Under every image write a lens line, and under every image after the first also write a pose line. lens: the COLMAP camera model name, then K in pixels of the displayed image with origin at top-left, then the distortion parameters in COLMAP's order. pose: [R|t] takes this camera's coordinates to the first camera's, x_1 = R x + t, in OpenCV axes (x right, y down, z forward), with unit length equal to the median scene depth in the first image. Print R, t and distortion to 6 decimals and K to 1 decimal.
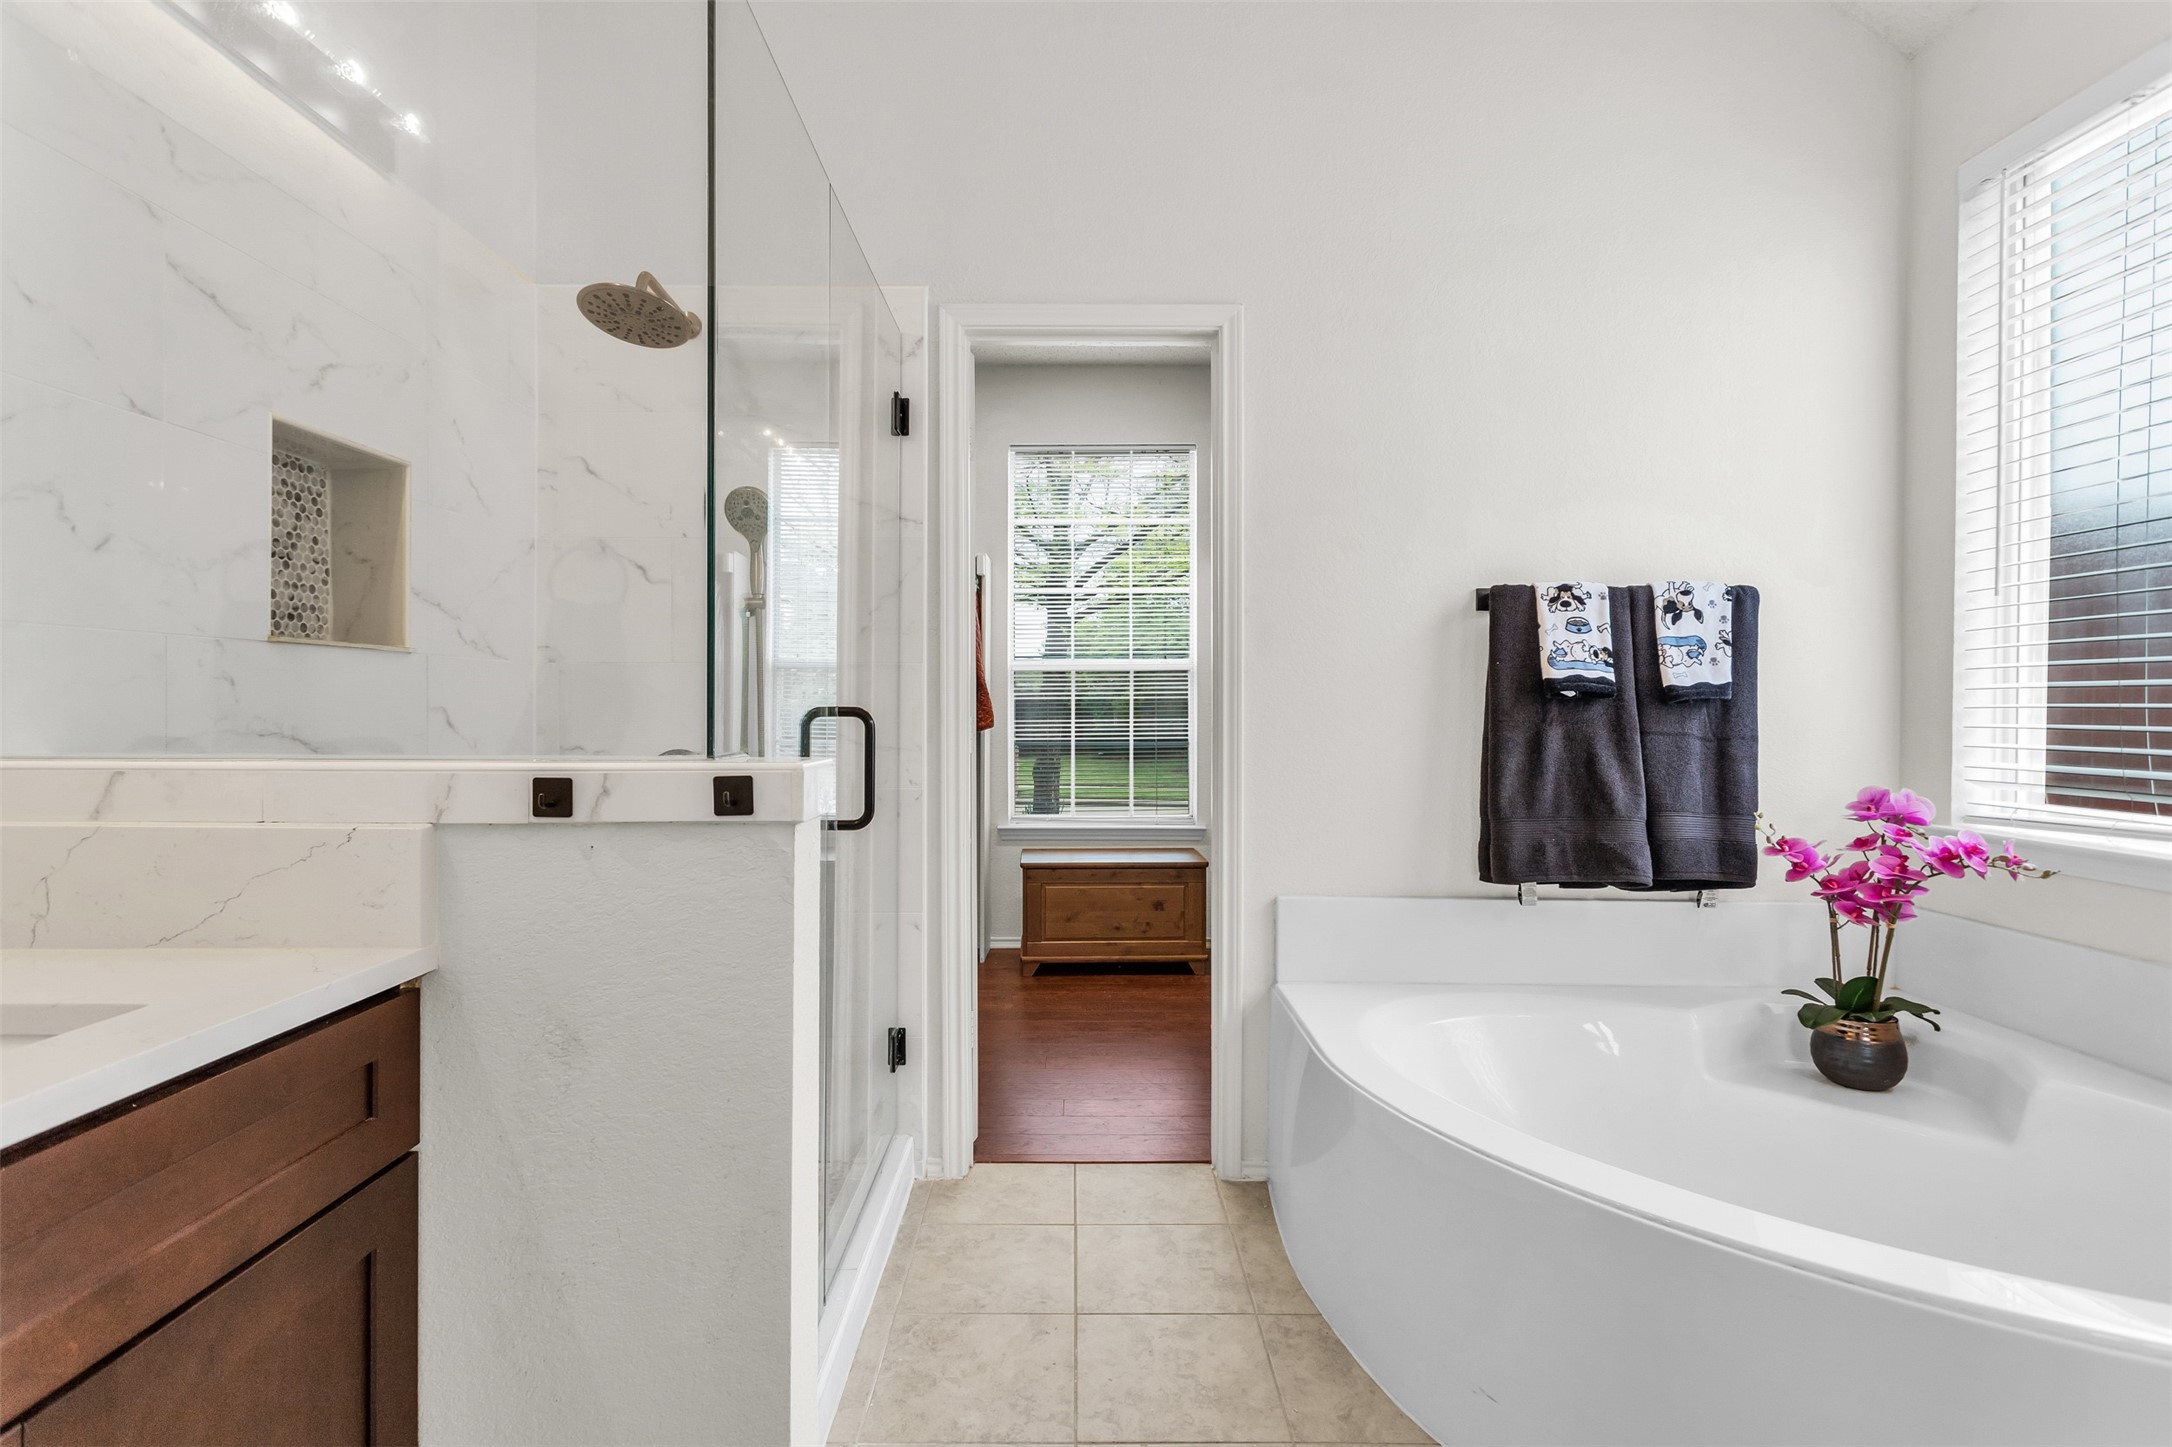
lens RADIAL K [[1041.6, 0, 1077.1], [0, 1041.6, 712.0], [0, 0, 1]] dist [-0.000157, 0.002248]
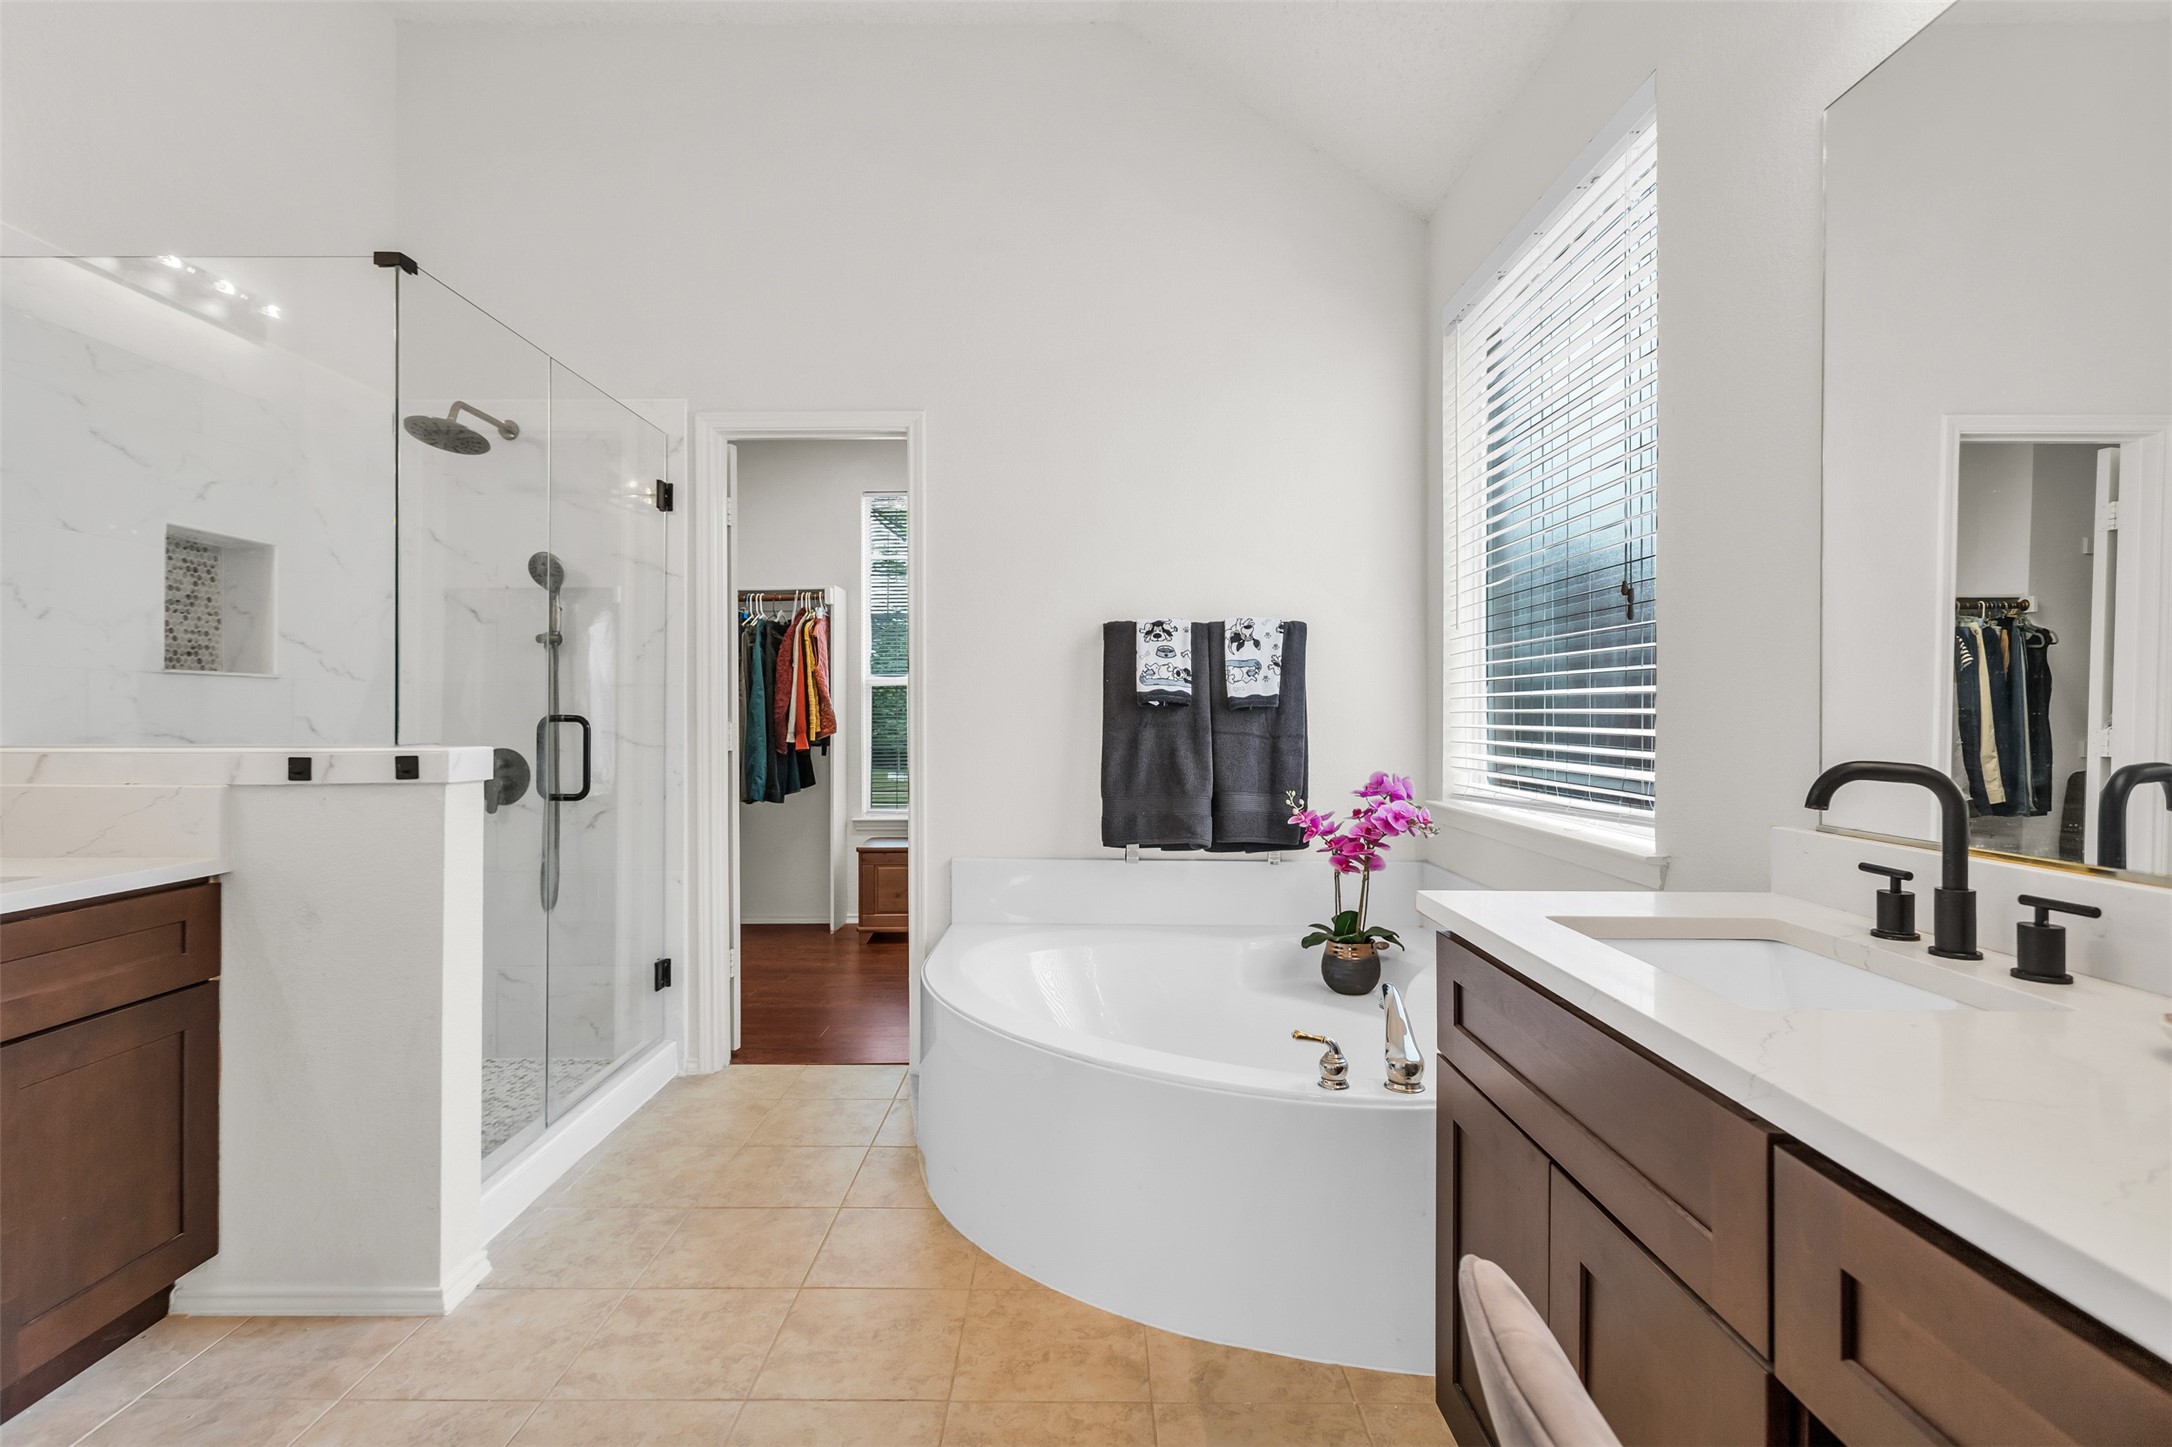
lens RADIAL K [[1041.6, 0, 1075.3], [0, 1041.6, 708.8], [0, 0, 1]] dist [-0.000157, 0.002248]
pose [[0.999936, -0.003913, -0.010576, 0.410370], [0.003786, 0.999921, -0.012007, 0.005266], [0.010622, 0.011966, 0.999872, -0.359120]]
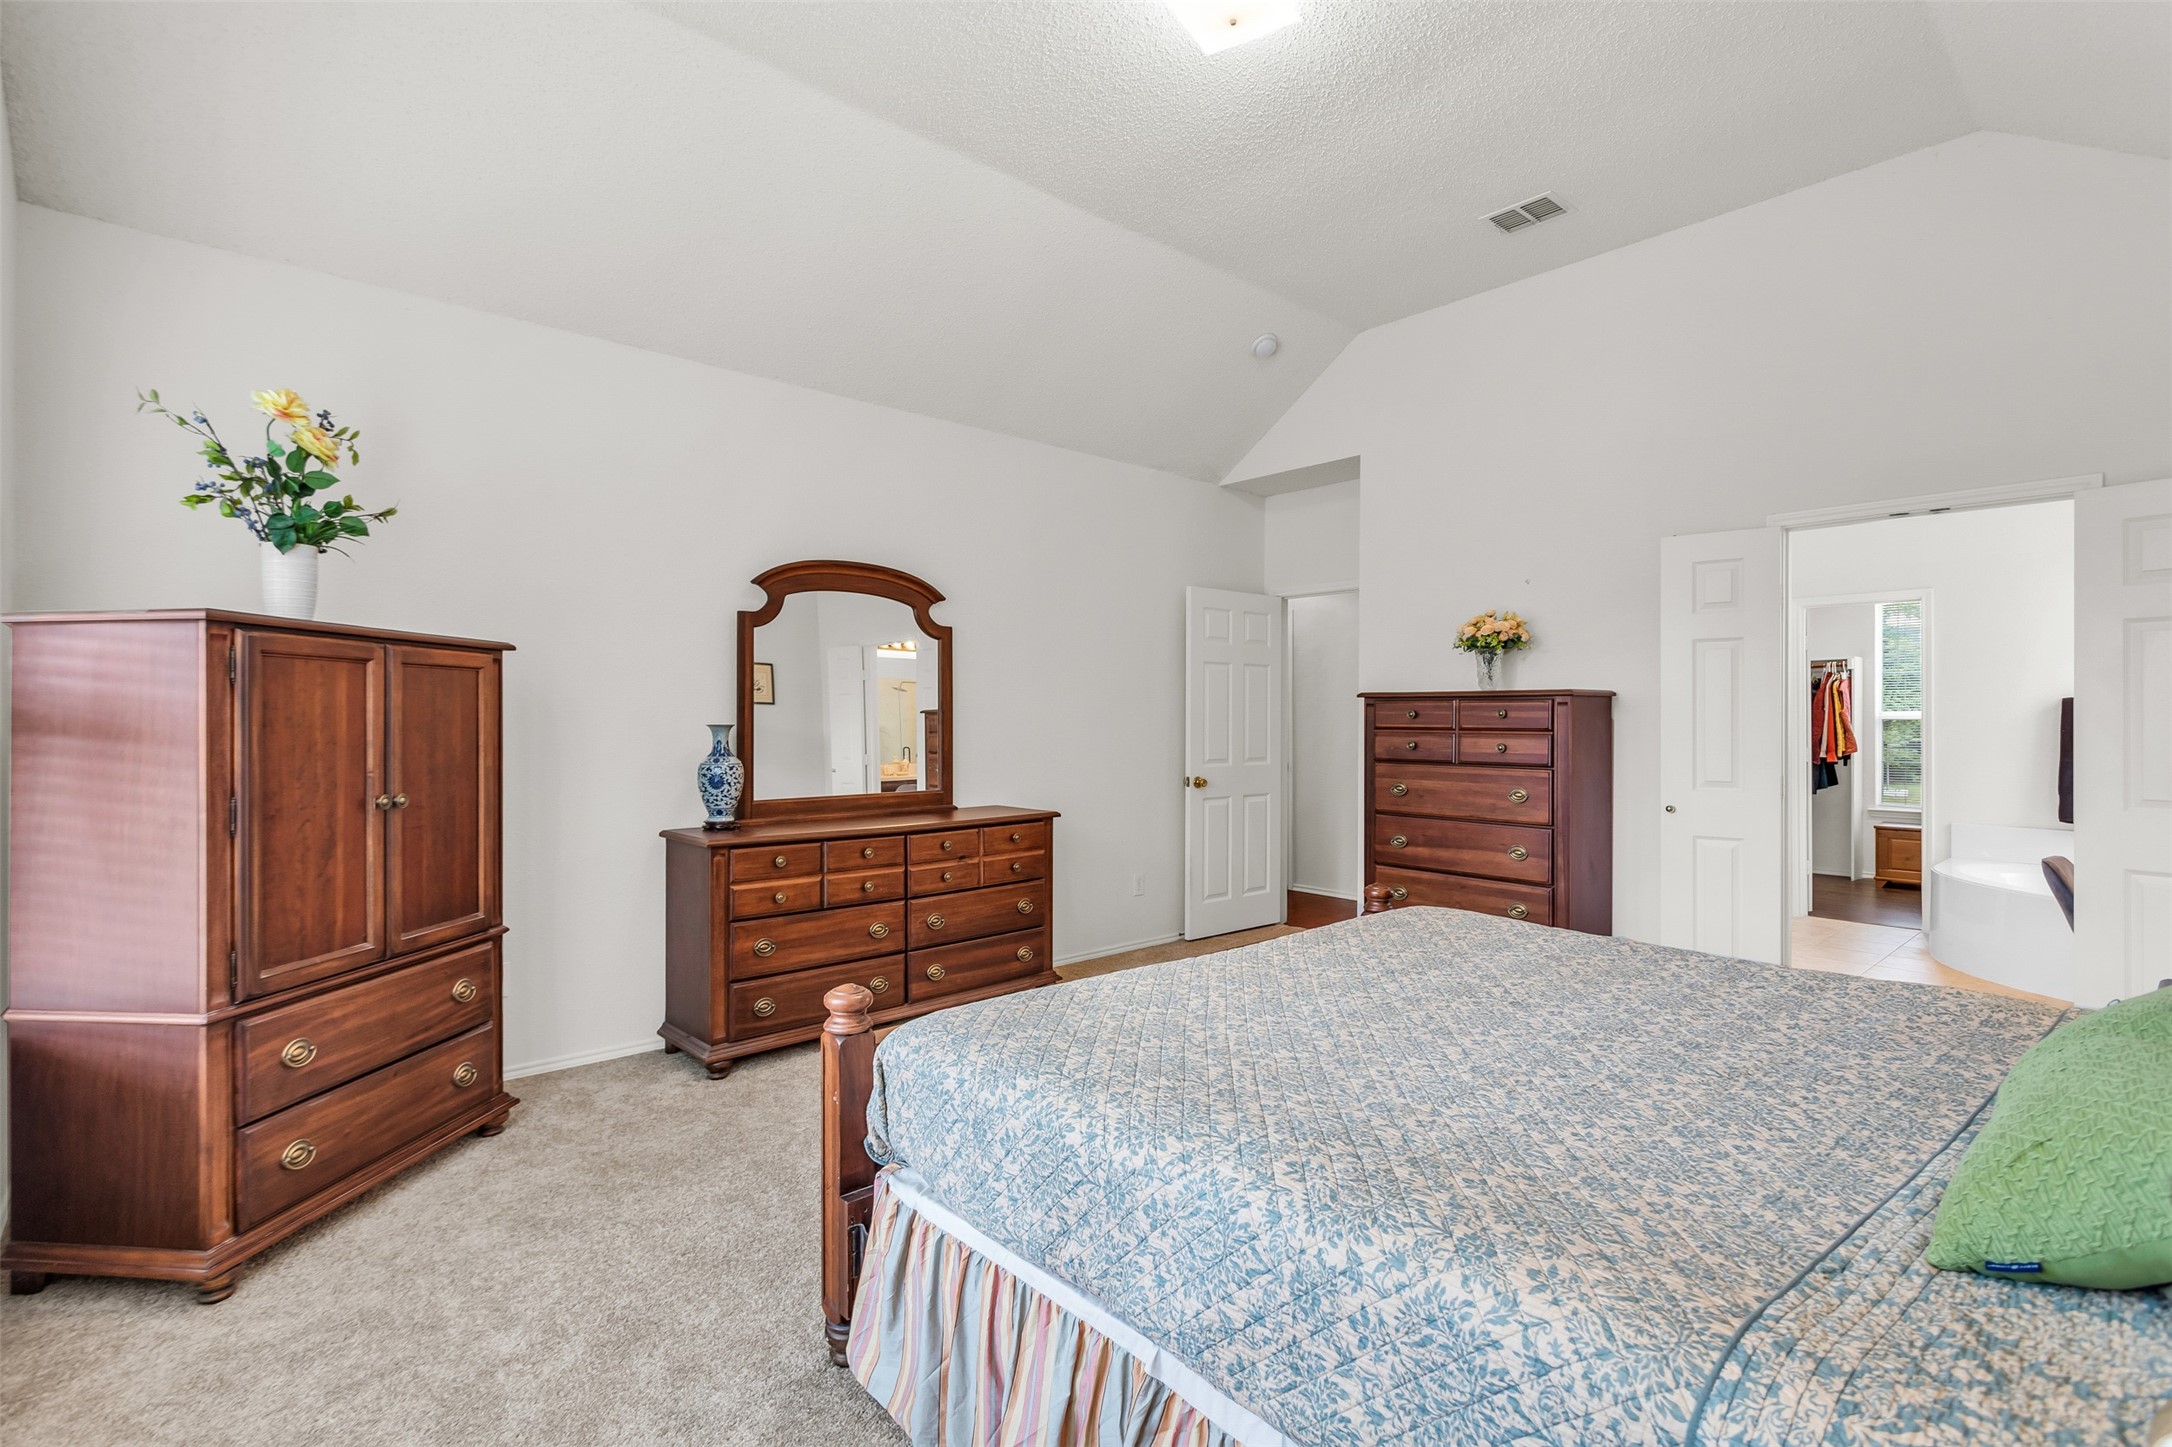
lens RADIAL K [[1041.6, 0, 1064.1], [0, 1041.6, 714.4], [0, 0, 1]] dist [-0.000157, 0.002248]
pose [[0.665265, -0.002342, -0.746604, 0.732463], [-0.005017, 0.999958, -0.007607, -0.061812], [0.746591, 0.008806, 0.665225, -2.570330]]
